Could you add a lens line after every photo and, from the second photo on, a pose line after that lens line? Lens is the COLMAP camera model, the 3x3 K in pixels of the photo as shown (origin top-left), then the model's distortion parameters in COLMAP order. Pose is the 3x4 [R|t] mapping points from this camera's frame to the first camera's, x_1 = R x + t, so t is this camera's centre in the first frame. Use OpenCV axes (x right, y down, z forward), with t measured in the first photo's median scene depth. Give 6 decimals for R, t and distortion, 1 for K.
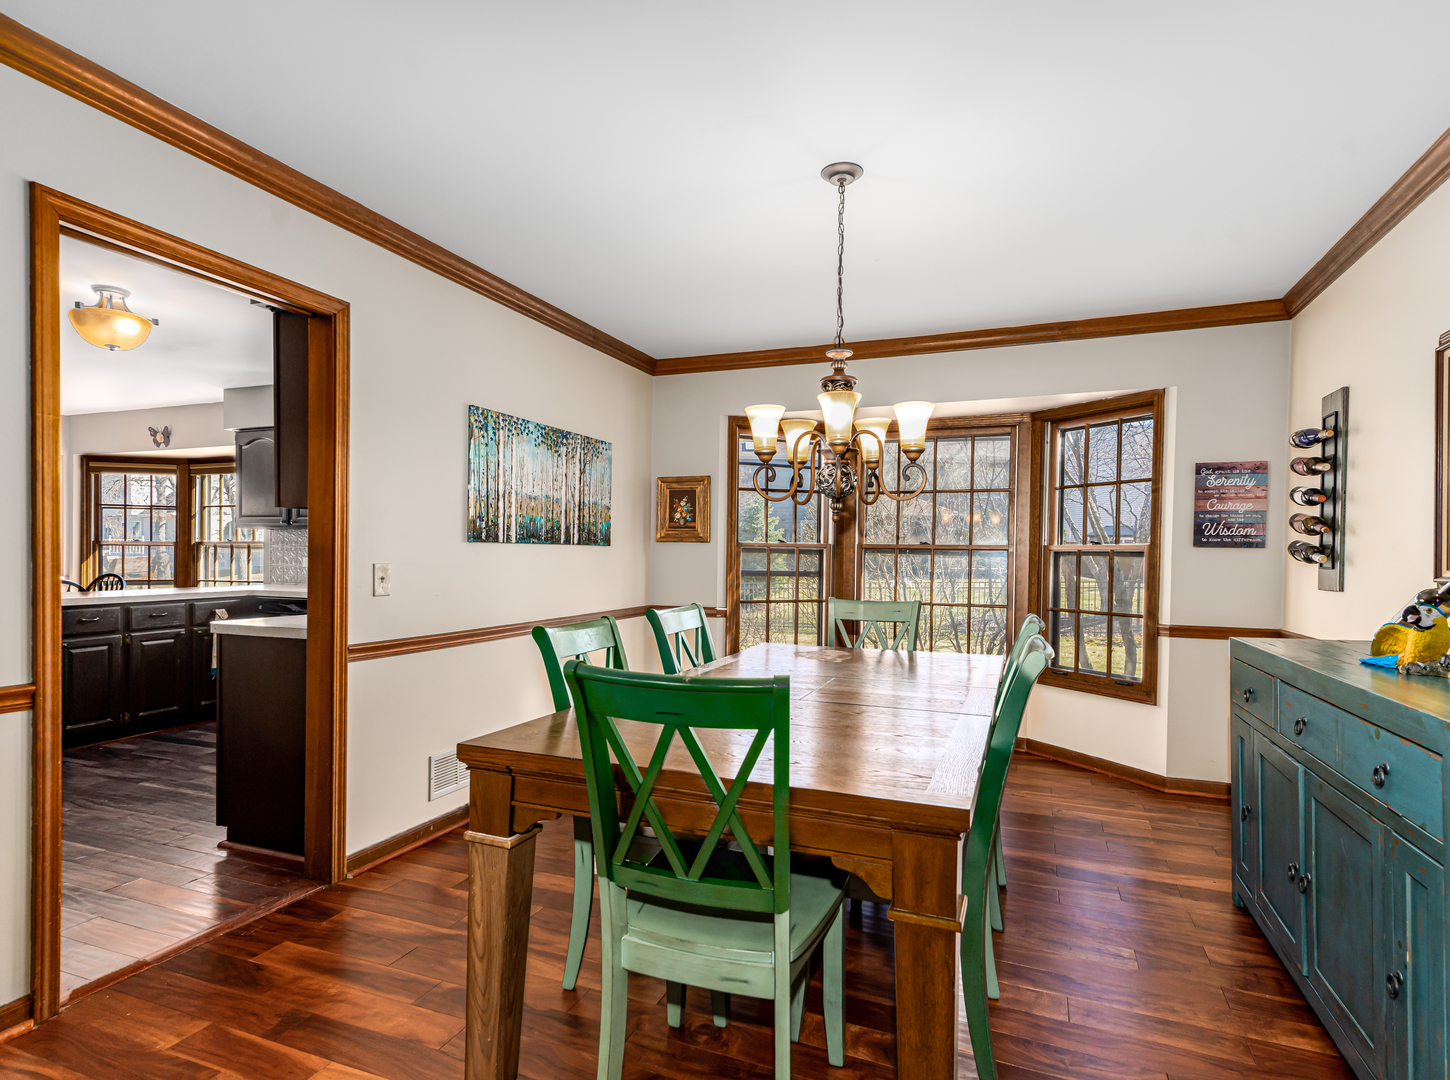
lens RADIAL K [[787.5, 0, 755.0], [0, 787.5, 559.8], [0, 0, 1]] dist [0.002748, 0.000799]
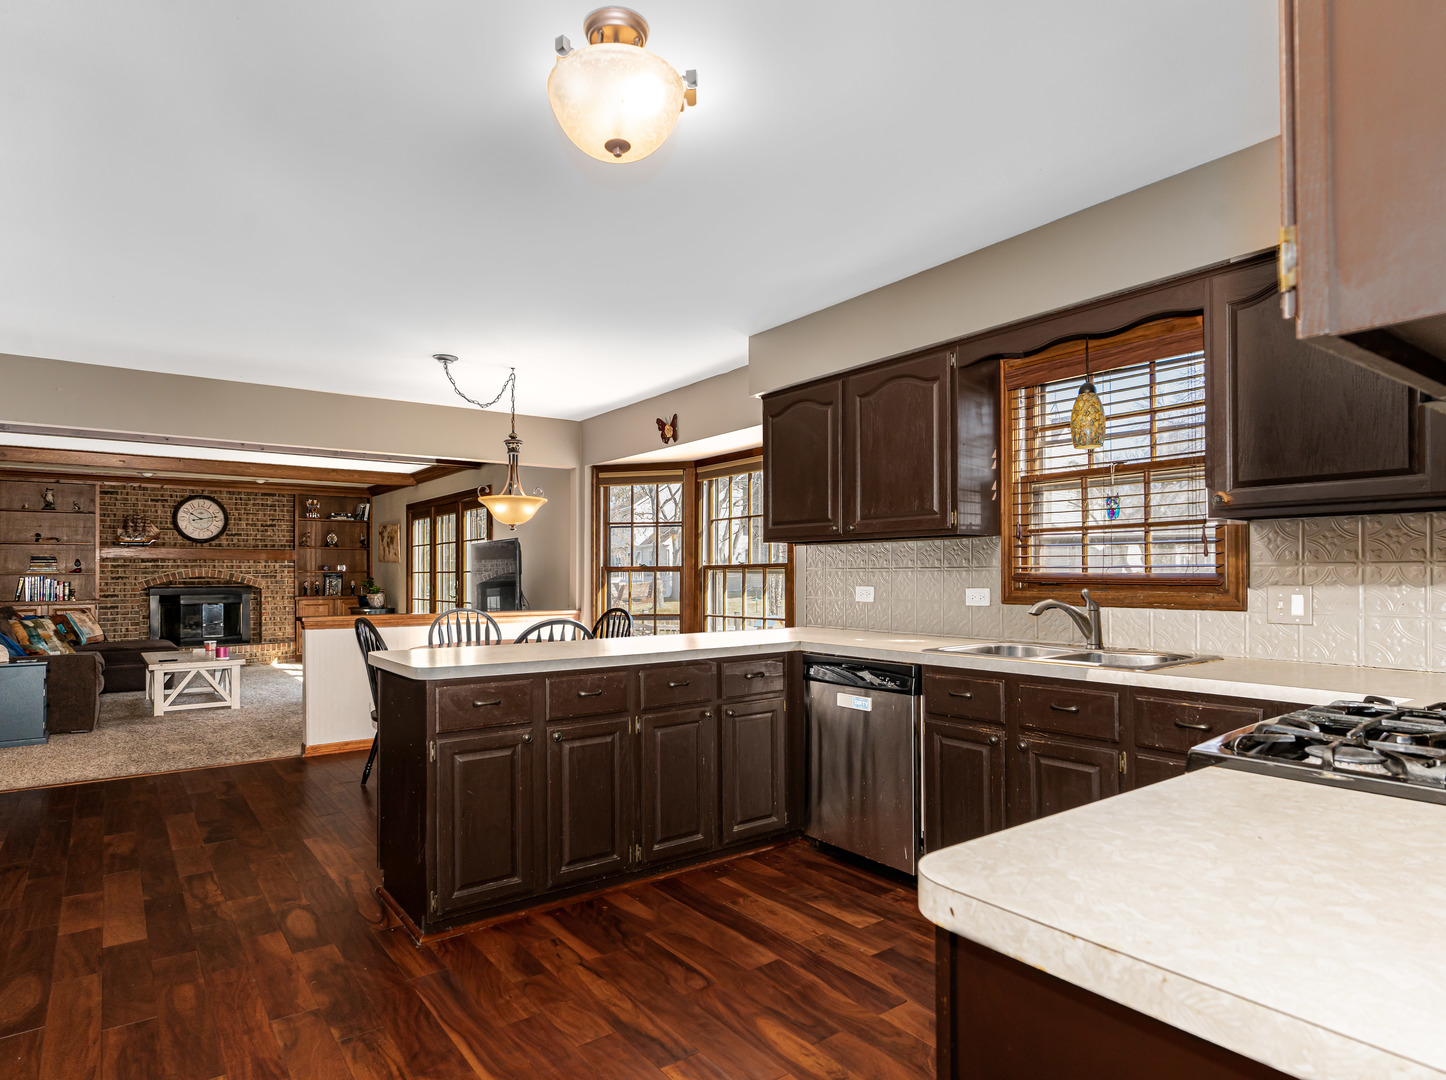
lens RADIAL K [[818.3, 0, 721.7], [0, 818.3, 566.9], [0, 0, 1]] dist [0.004996, 0.001669]
pose [[0.845937, -0.015550, -0.533055, -0.268106], [0.005599, 0.999779, -0.020280, -0.005420], [0.533253, 0.014172, 0.845837, 0.331918]]
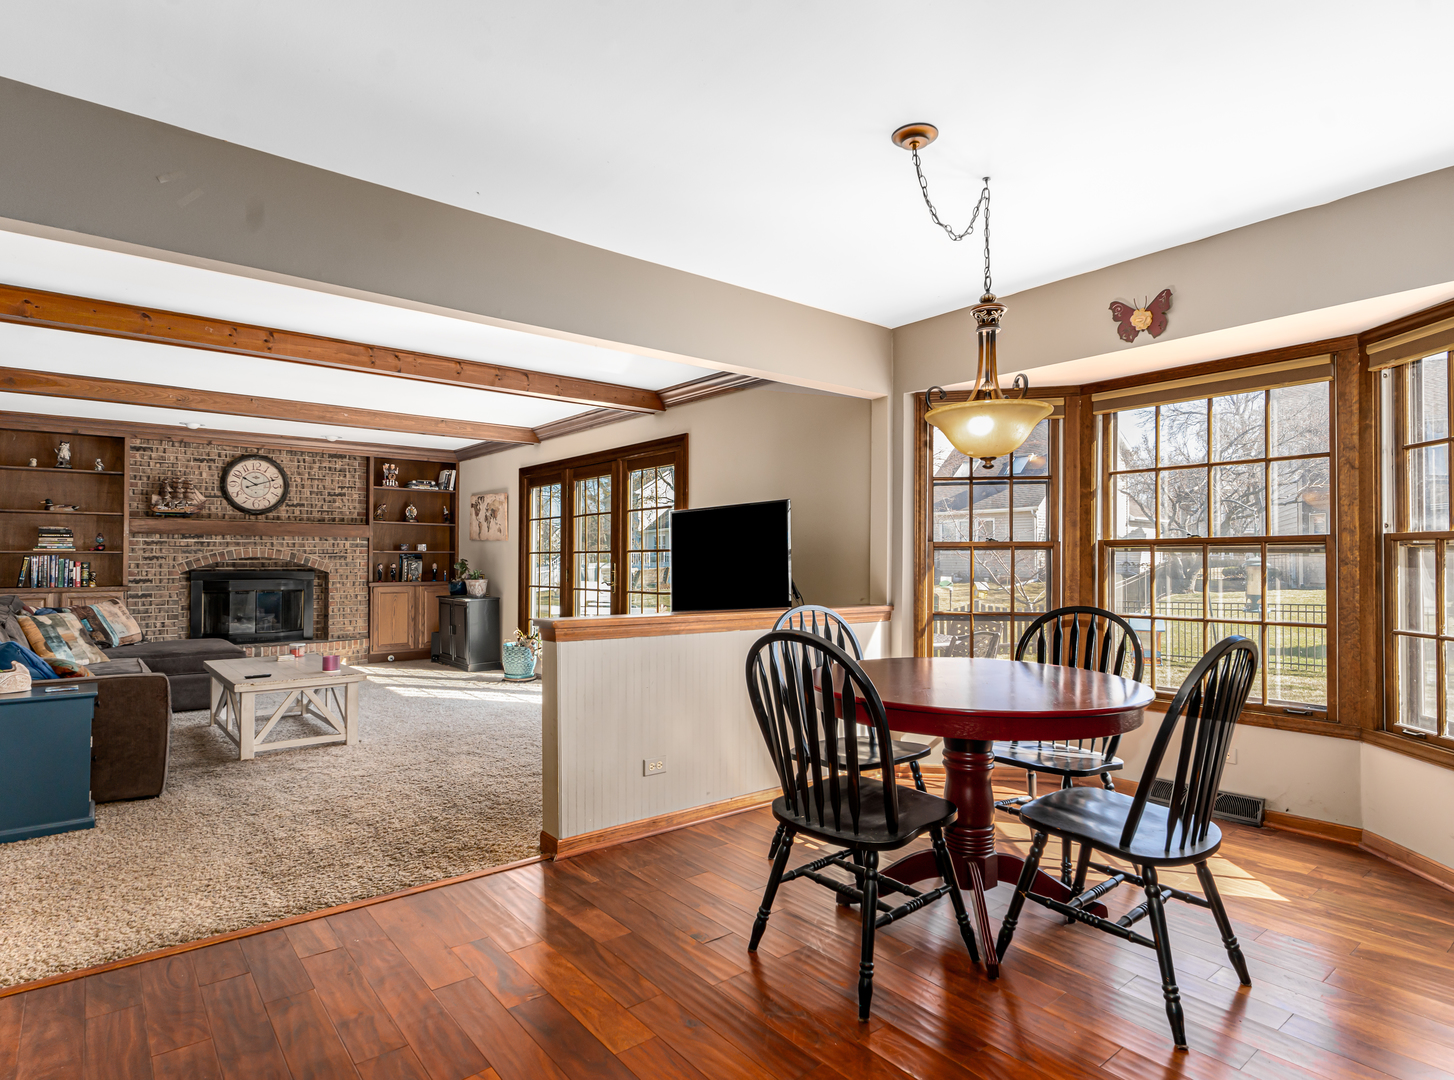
lens RADIAL K [[789.7, 0, 723.9], [0, 789.7, 542.7], [0, 0, 1]] dist [0.002748, 0.000799]
pose [[0.864230, -0.017783, -0.502783, -0.686043], [0.000978, 0.999433, -0.033667, -0.004885], [0.503097, 0.028604, 0.863757, 0.437354]]
